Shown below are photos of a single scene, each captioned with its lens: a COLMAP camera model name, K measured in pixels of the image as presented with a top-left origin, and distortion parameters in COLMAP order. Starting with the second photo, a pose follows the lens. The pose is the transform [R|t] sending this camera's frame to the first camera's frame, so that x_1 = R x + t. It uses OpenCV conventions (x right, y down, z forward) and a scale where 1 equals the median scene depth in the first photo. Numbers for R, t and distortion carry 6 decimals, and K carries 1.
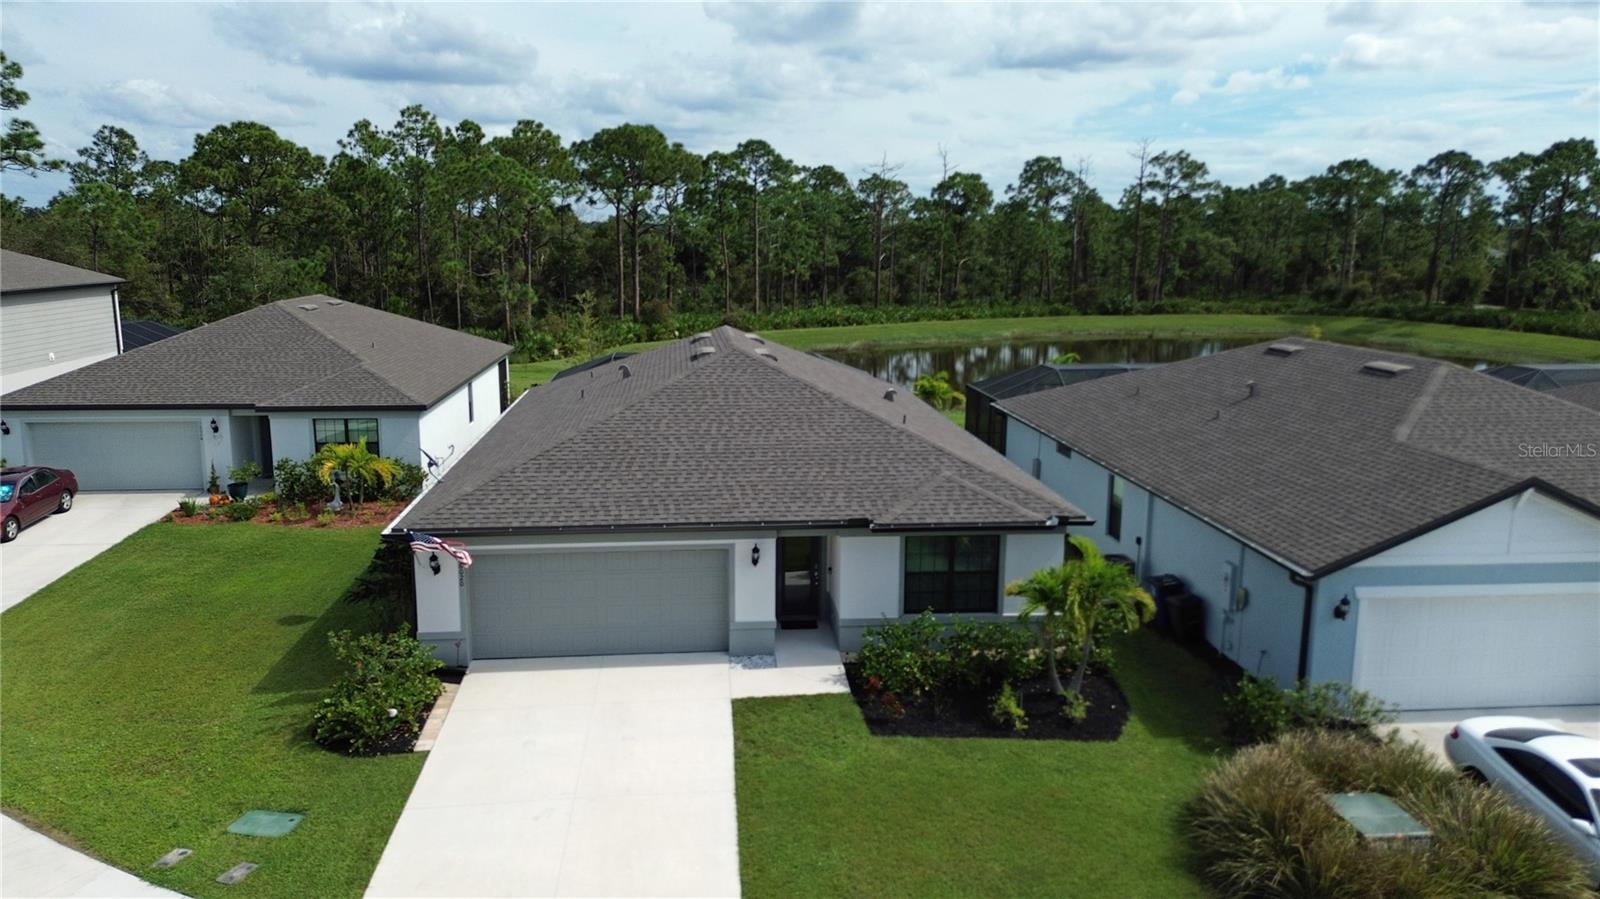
lens RADIAL K [[1127.6, 0, 806.8], [0, 1127.6, 431.1], [0, 0, 1]] dist [0.105282, -0.116740]
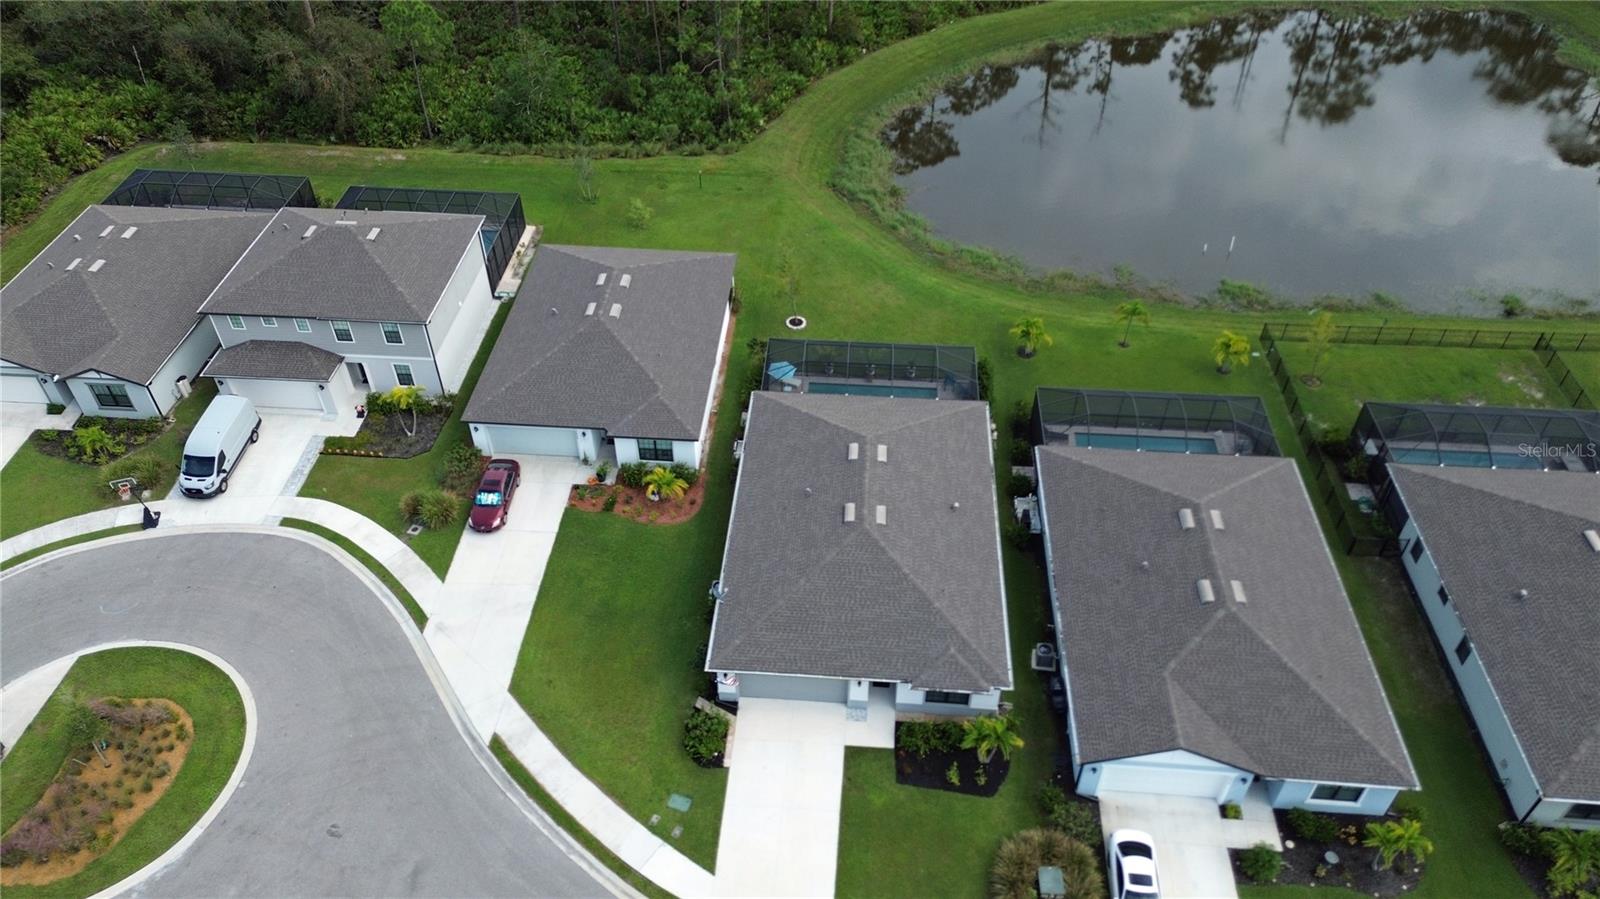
lens RADIAL K [[1132.3, 0, 803.2], [0, 1132.3, 439.9], [0, 0, 1]] dist [0.076150, -0.067378]
pose [[0.984294, 0.111057, -0.137231, 0.095678], [-0.021927, 0.848231, 0.529173, -1.408759], [0.175172, -0.517852, 0.837343, -0.635226]]
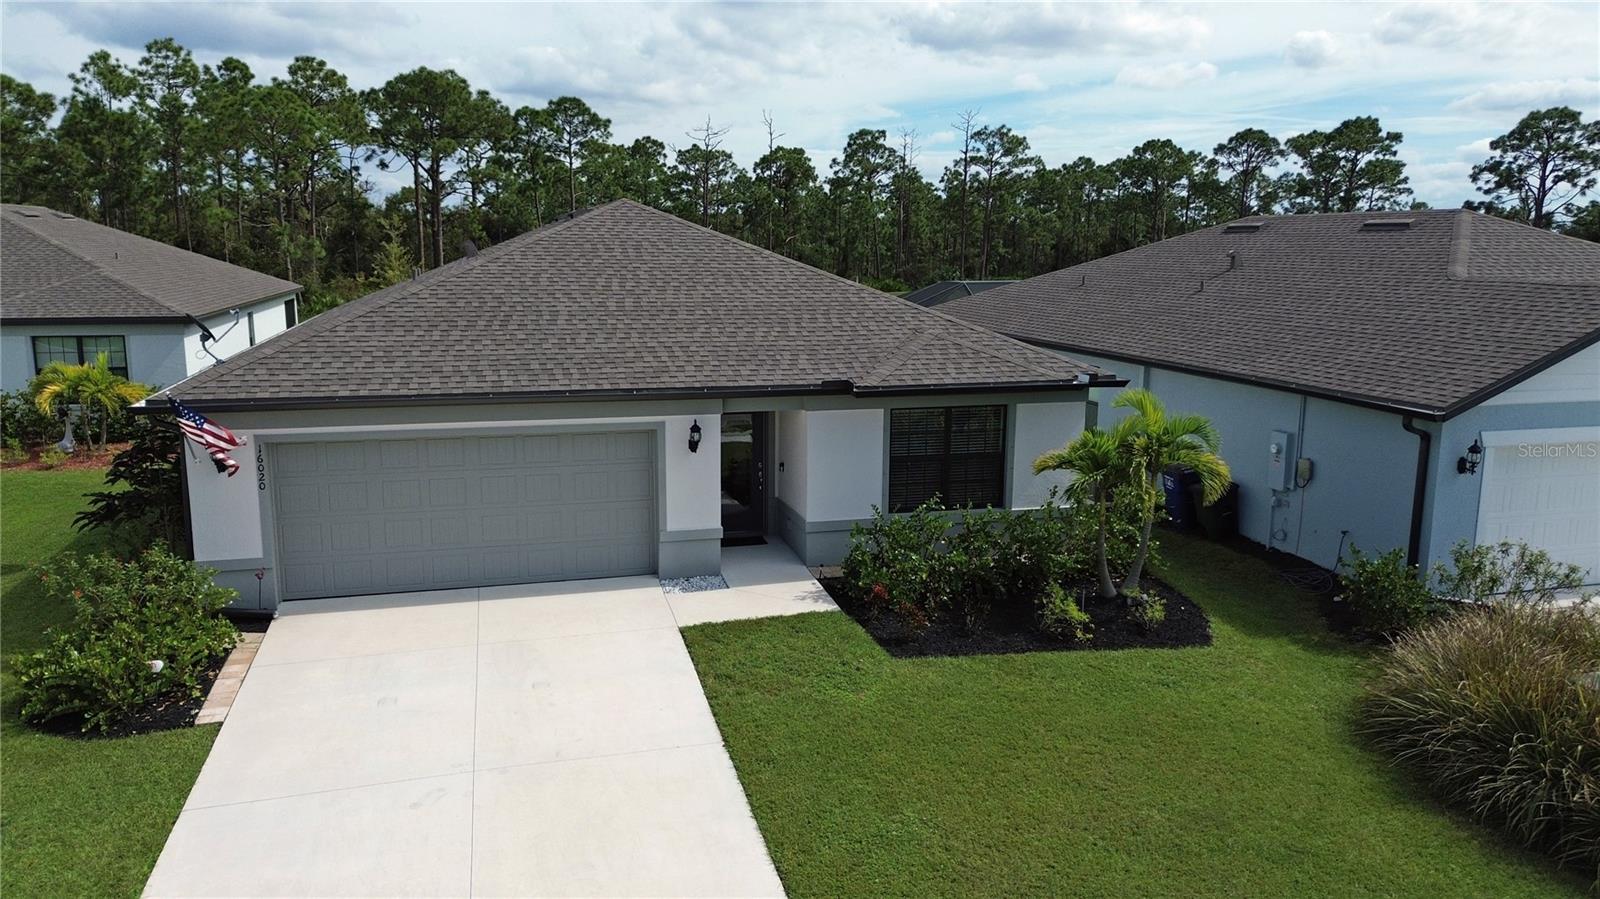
lens RADIAL K [[1132.3, 0, 803.2], [0, 1132.3, 439.9], [0, 0, 1]] dist [0.076150, -0.067378]
pose [[0.985666, -0.030847, 0.165863, -0.090275], [0.030609, 0.999523, 0.003990, 0.103637], [-0.165907, 0.001144, 0.986141, 0.253422]]
